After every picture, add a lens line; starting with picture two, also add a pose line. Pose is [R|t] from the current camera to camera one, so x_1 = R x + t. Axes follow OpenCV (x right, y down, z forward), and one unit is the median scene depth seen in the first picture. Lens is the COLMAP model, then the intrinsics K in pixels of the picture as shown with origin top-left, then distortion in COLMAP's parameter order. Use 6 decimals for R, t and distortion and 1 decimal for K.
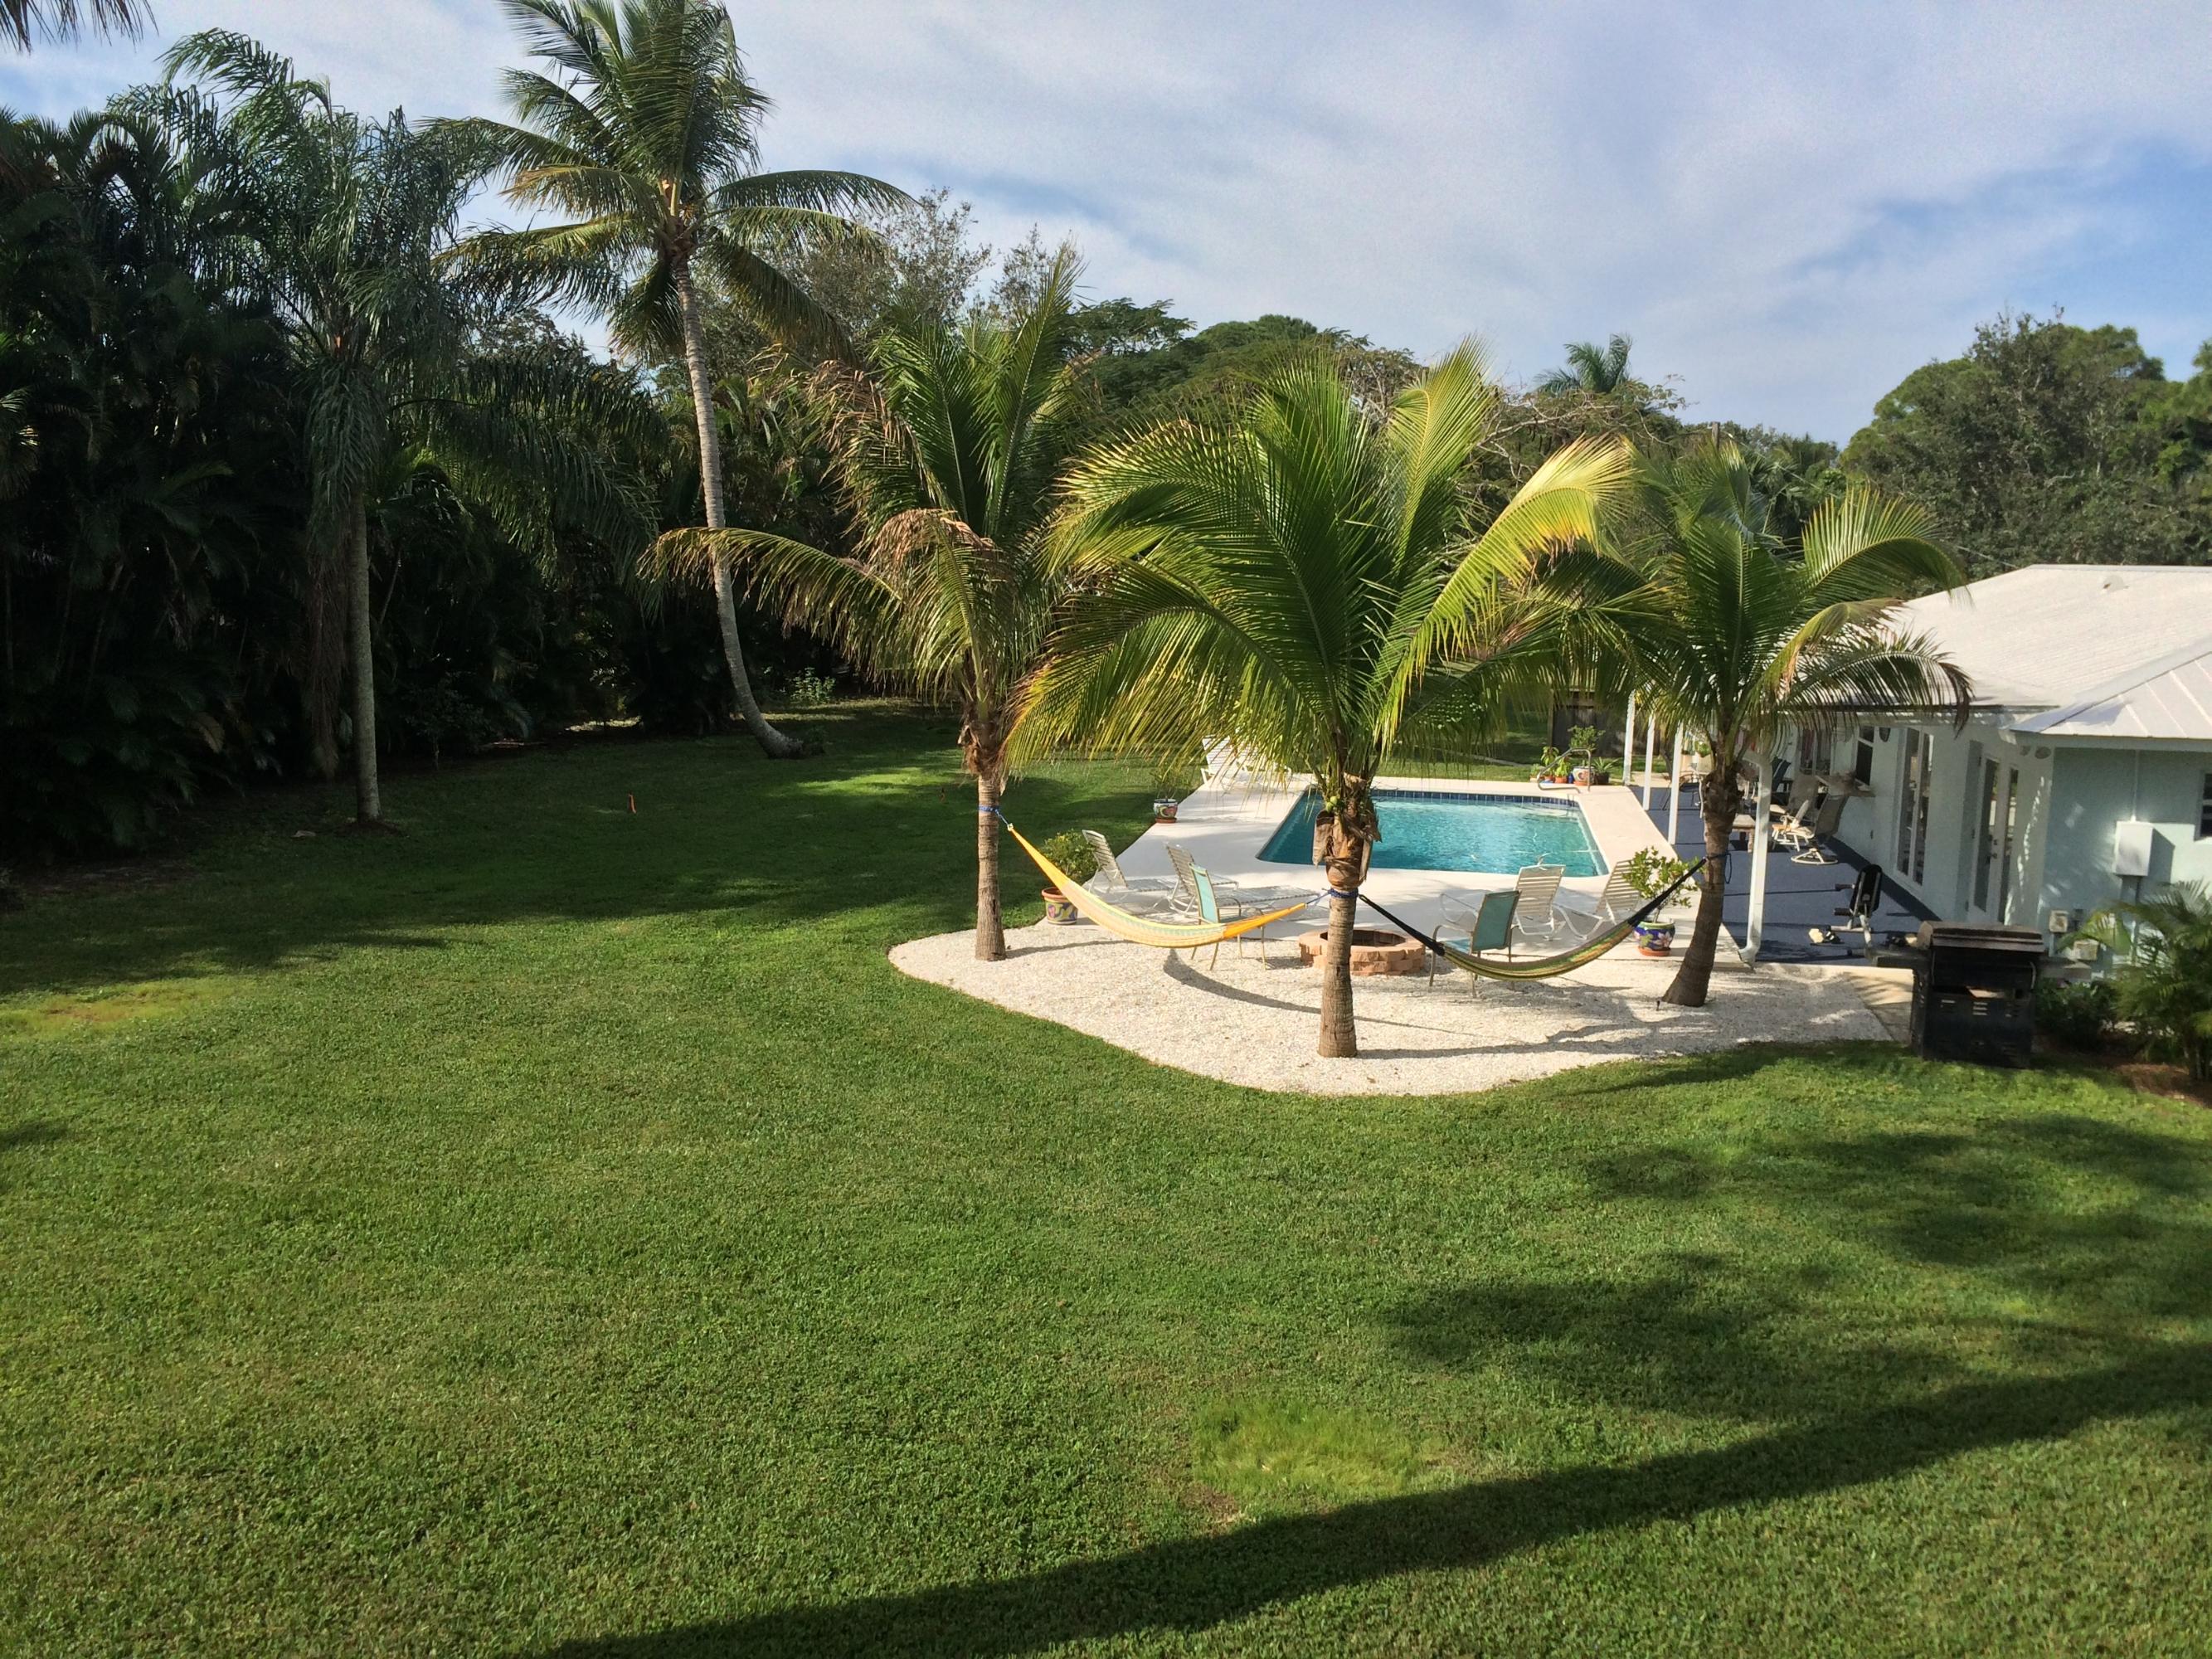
lens RADIAL K [[1883.6, 0, 1110.2], [0, 1883.6, 830.6], [0, 0, 1]] dist [0.076441, -0.119430]
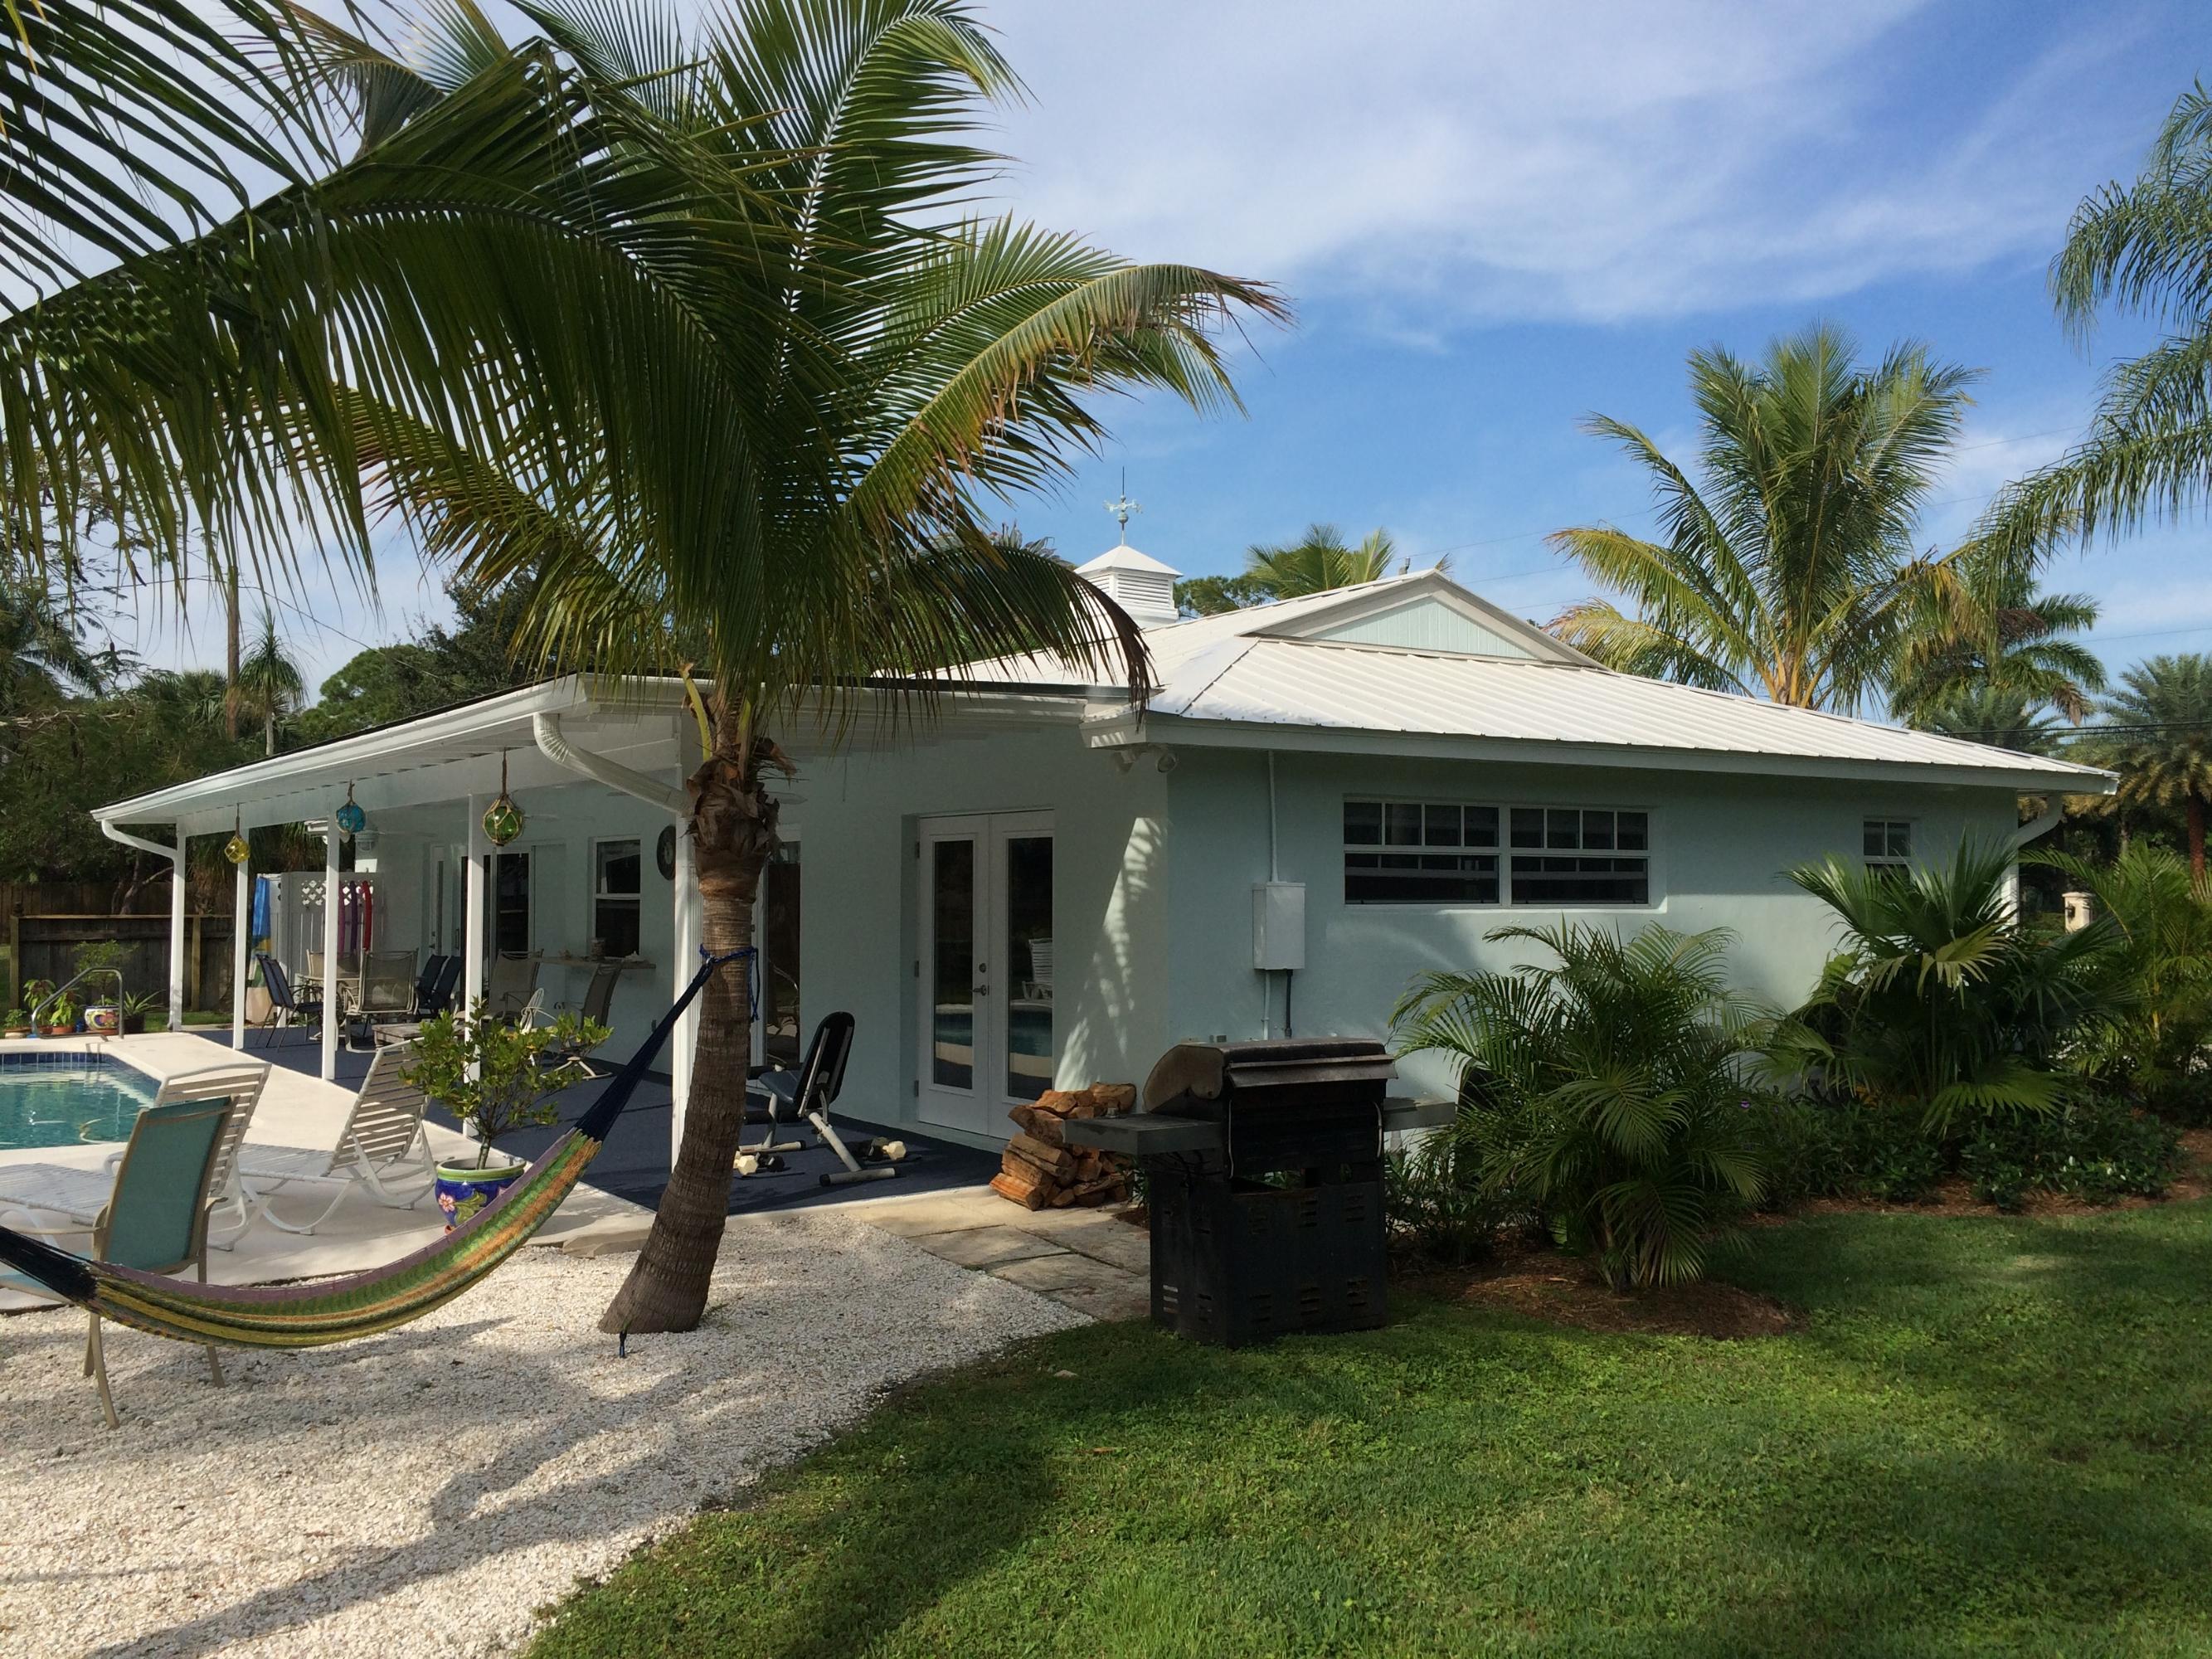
lens RADIAL K [[1883.6, 0, 1110.2], [0, 1883.6, 830.6], [0, 0, 1]] dist [0.076441, -0.119430]
pose [[0.708660, 0.001040, 0.705549, 0.040286], [0.114338, 0.986611, -0.116296, 0.021879], [-0.696224, 0.163086, 0.699054, 0.317432]]
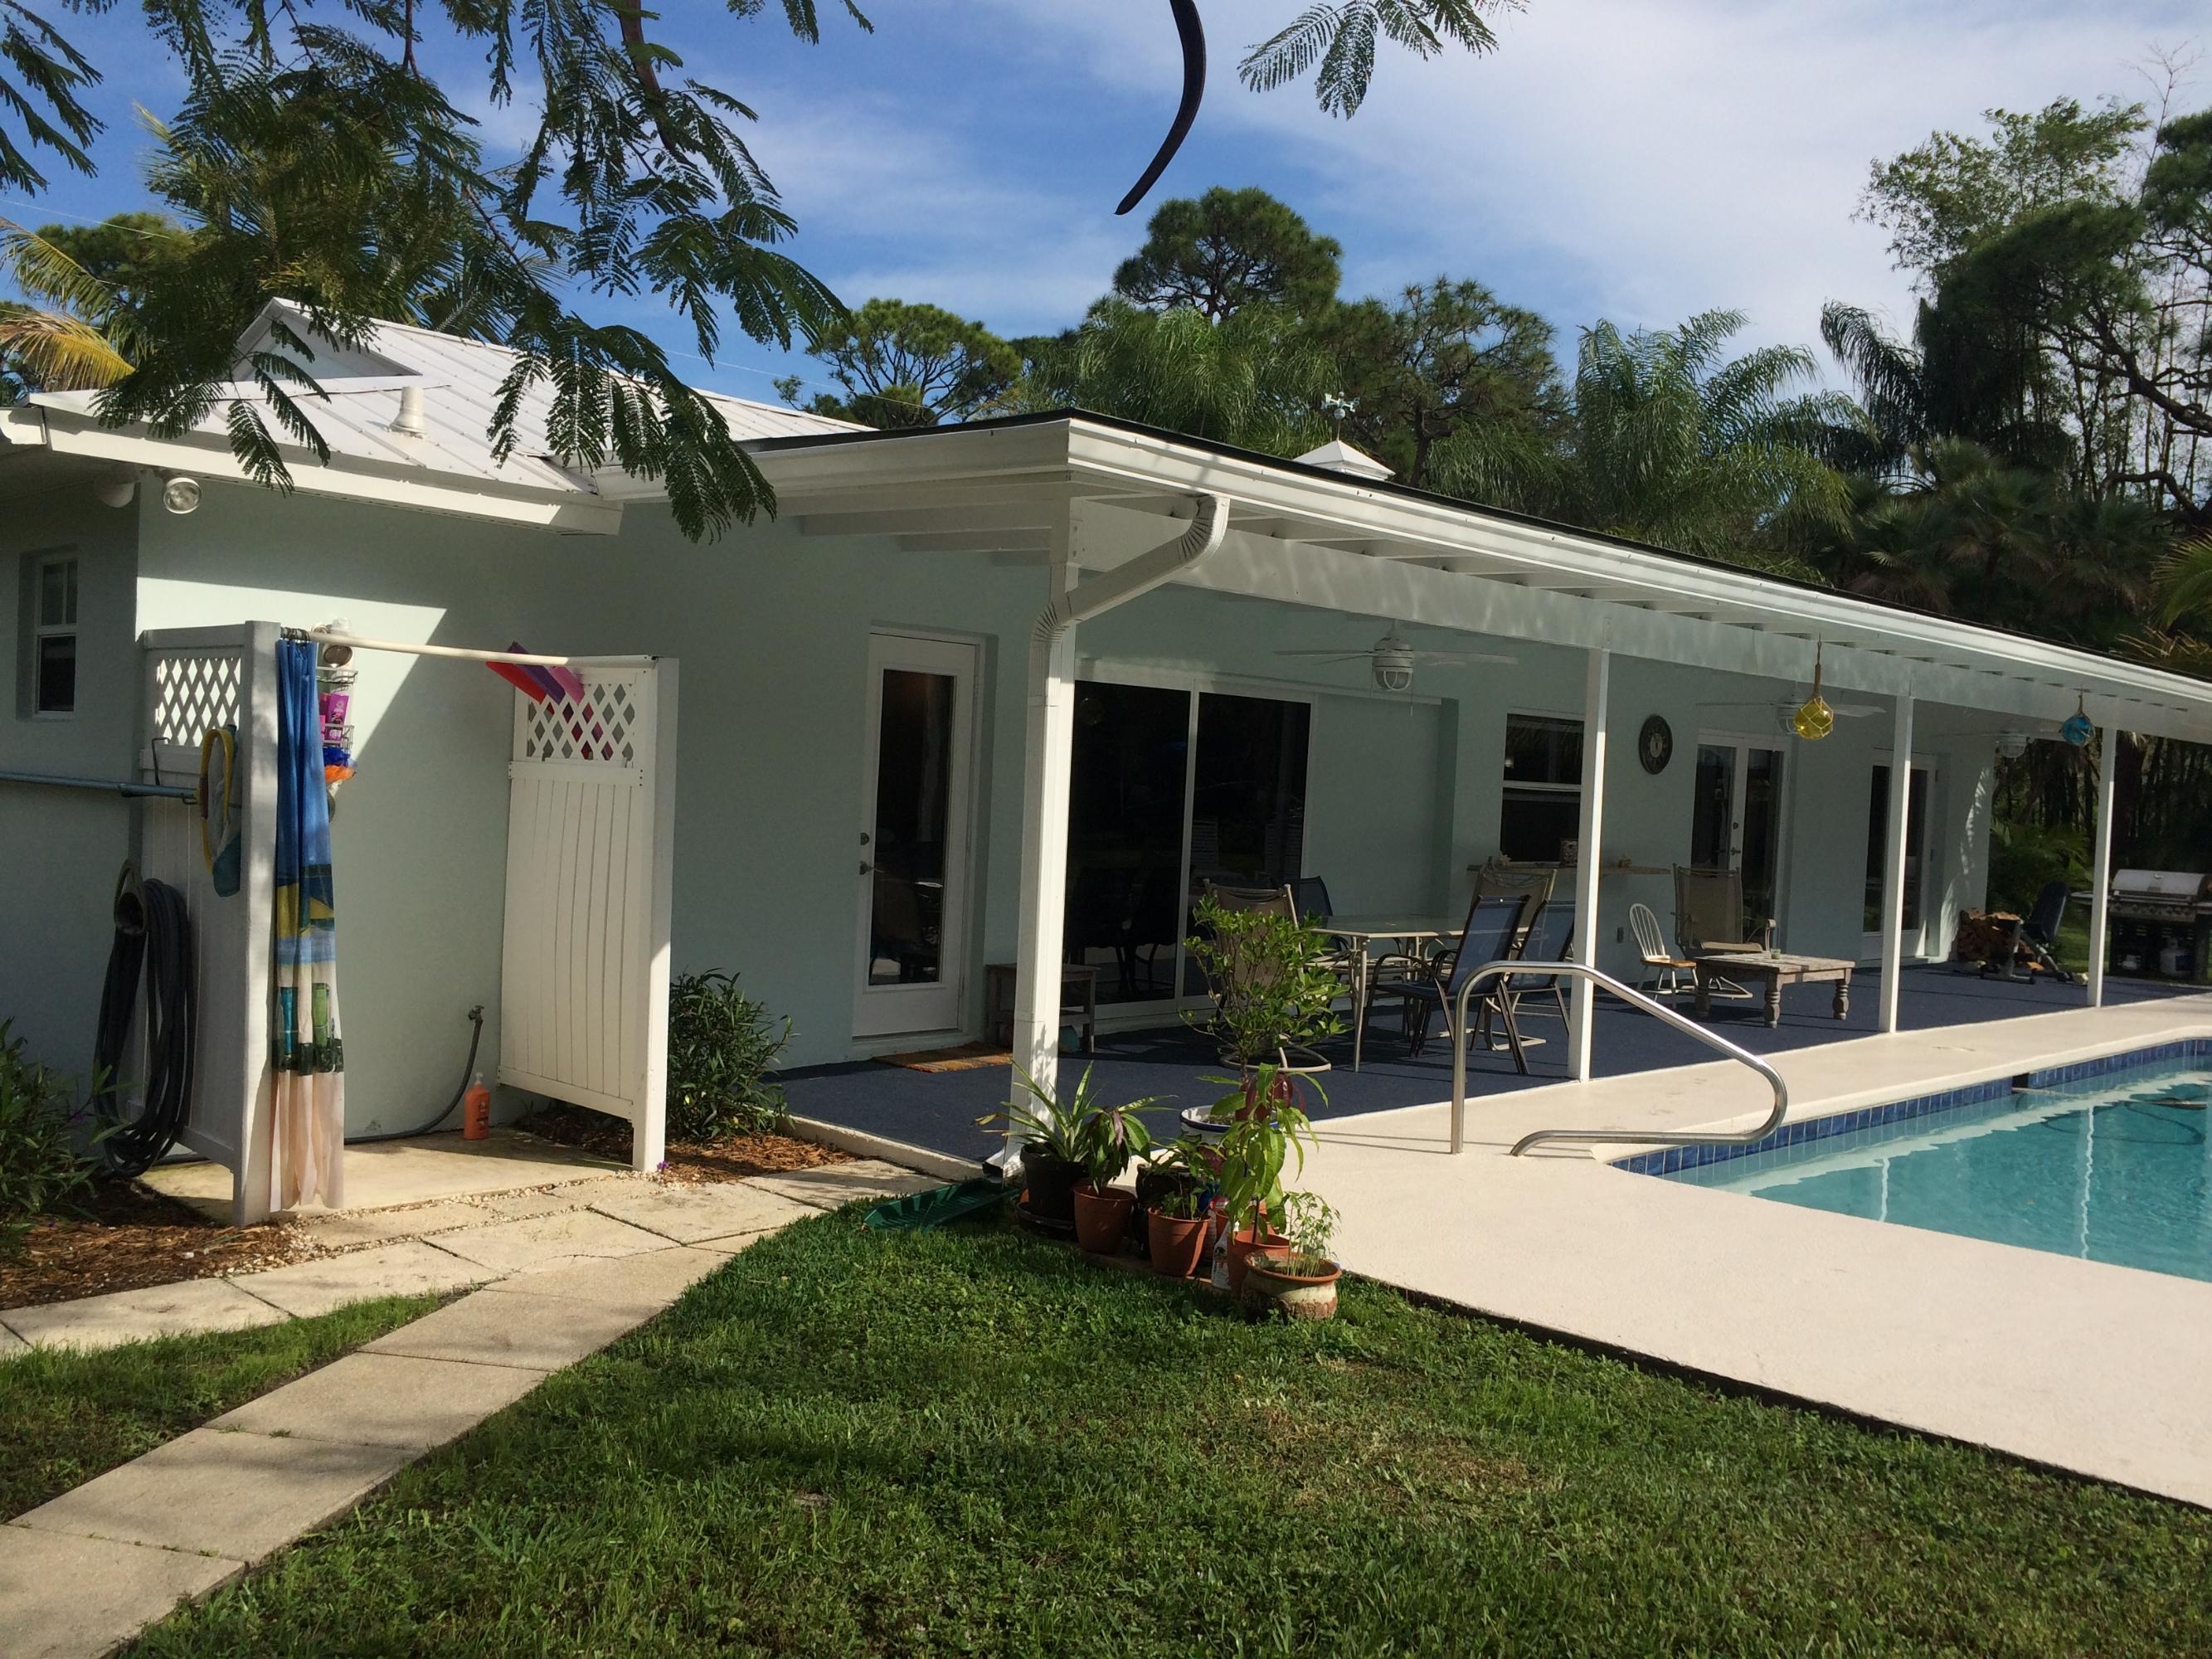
lens RADIAL K [[1883.6, 0, 1110.2], [0, 1883.6, 830.6], [0, 0, 1]] dist [0.076441, -0.119430]
pose [[-0.827917, -0.076218, 0.555648, 0.158812], [0.014258, 0.987542, 0.156706, -0.093897], [-0.560670, 0.137662, -0.816516, 1.178268]]
